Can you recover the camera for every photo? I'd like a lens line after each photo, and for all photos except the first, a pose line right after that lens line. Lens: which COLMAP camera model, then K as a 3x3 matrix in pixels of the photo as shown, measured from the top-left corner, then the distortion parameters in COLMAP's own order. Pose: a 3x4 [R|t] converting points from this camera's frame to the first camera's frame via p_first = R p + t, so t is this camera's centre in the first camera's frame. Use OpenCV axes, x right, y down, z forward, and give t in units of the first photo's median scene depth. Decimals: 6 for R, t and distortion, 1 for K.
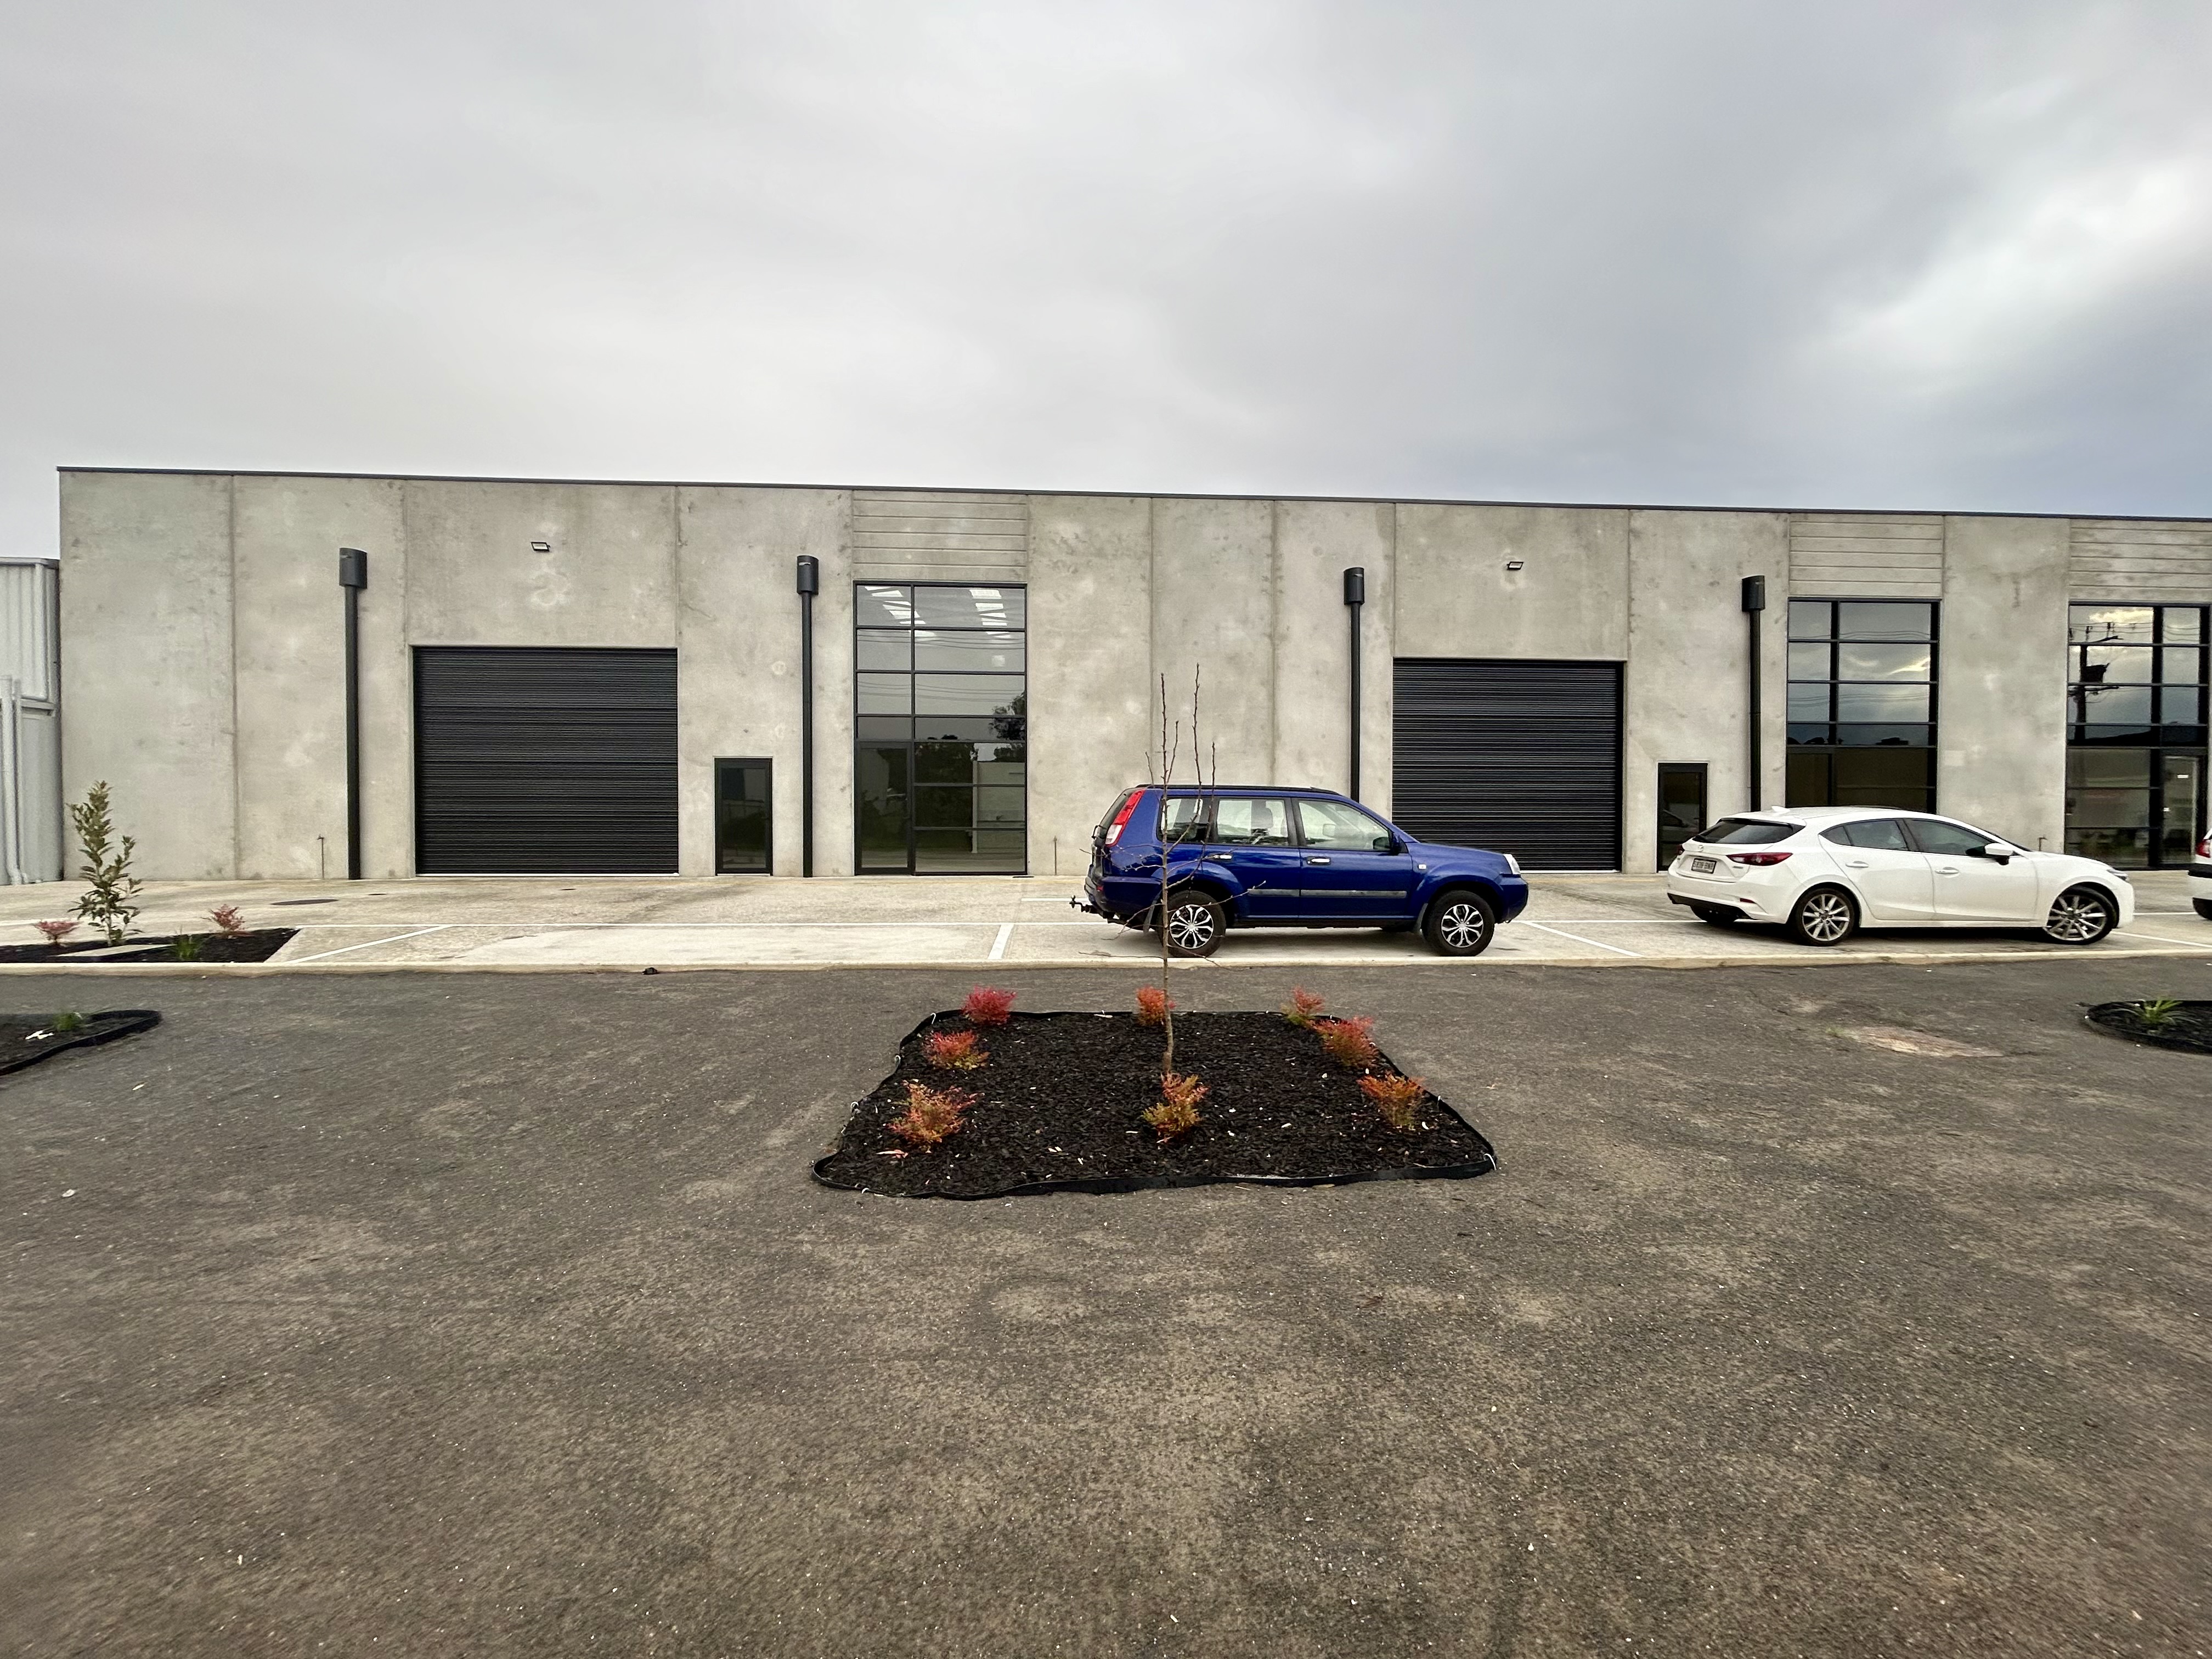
lens RADIAL K [[894.4, 0, 1105.5], [0, 894.4, 827.0], [0, 0, 1]] dist [0.002101, -0.000174]
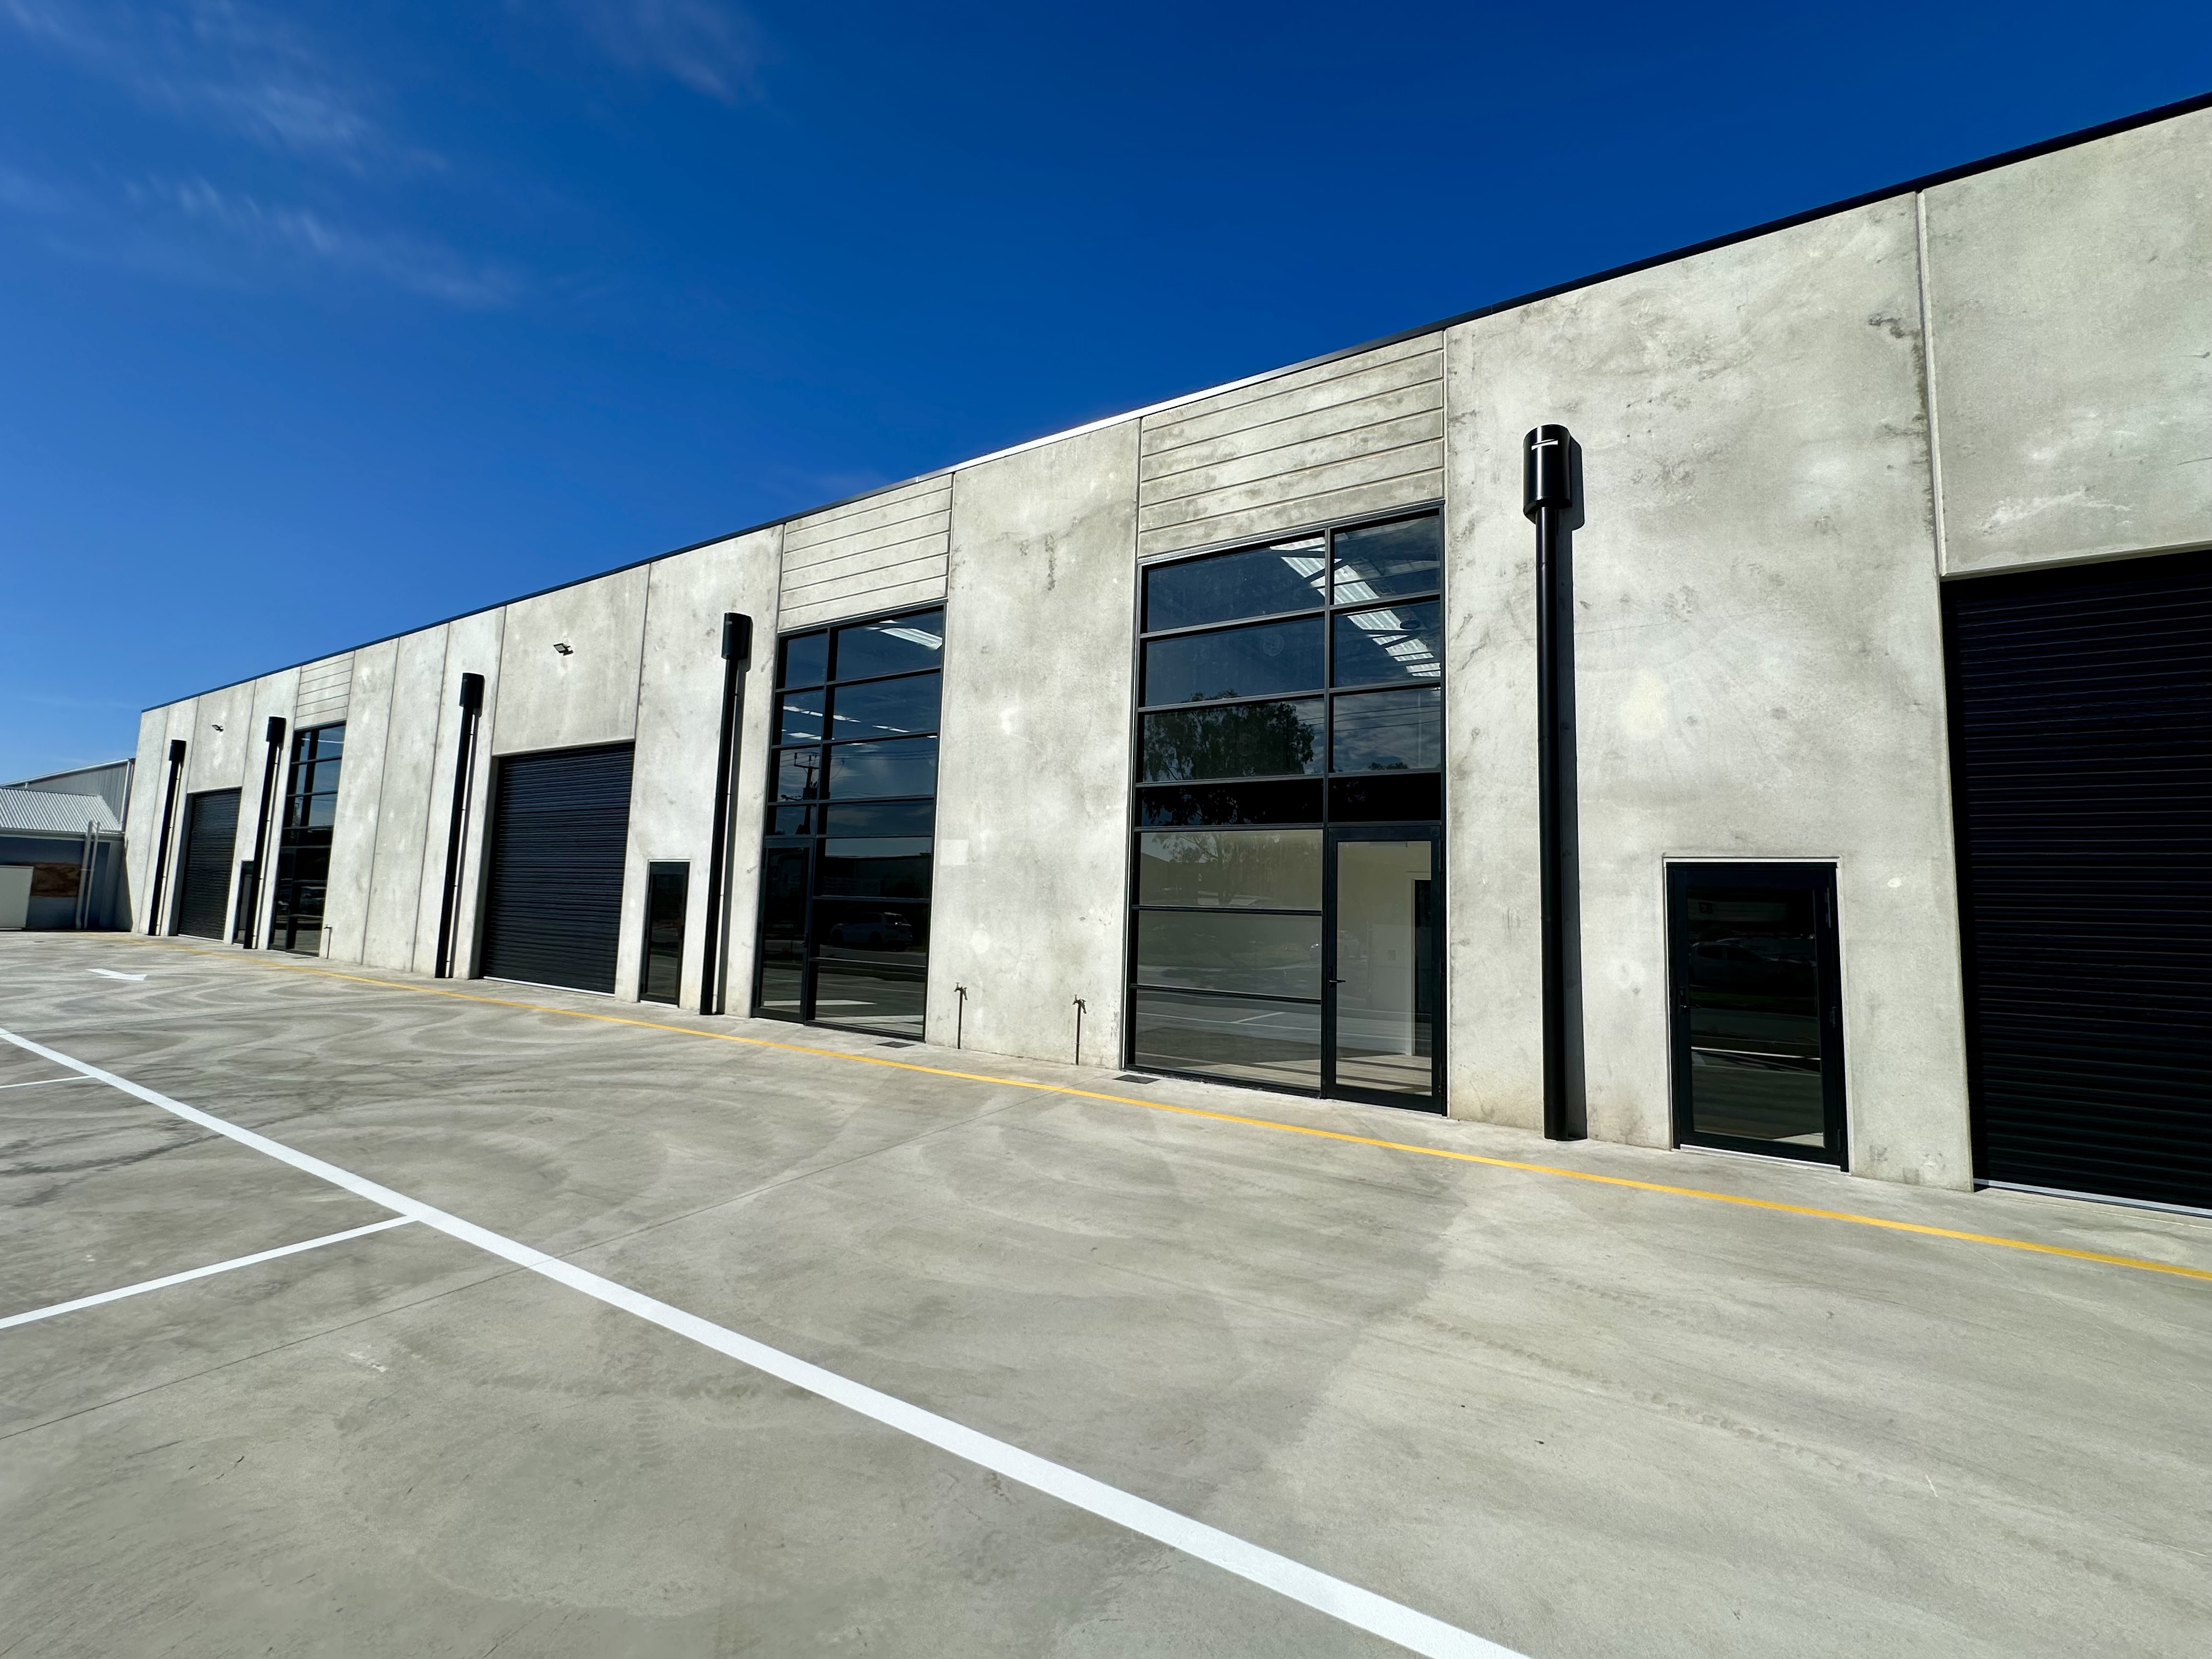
lens RADIAL K [[888.7, 0, 1105.6], [0, 888.7, 827.3], [0, 0, 1]] dist [-0.000931, -0.000064]
pose [[0.819999, -0.026794, -0.571737, 1.373871], [-0.040756, 0.993635, -0.105020, -0.035364], [0.570912, 0.109418, 0.813687, 0.574986]]
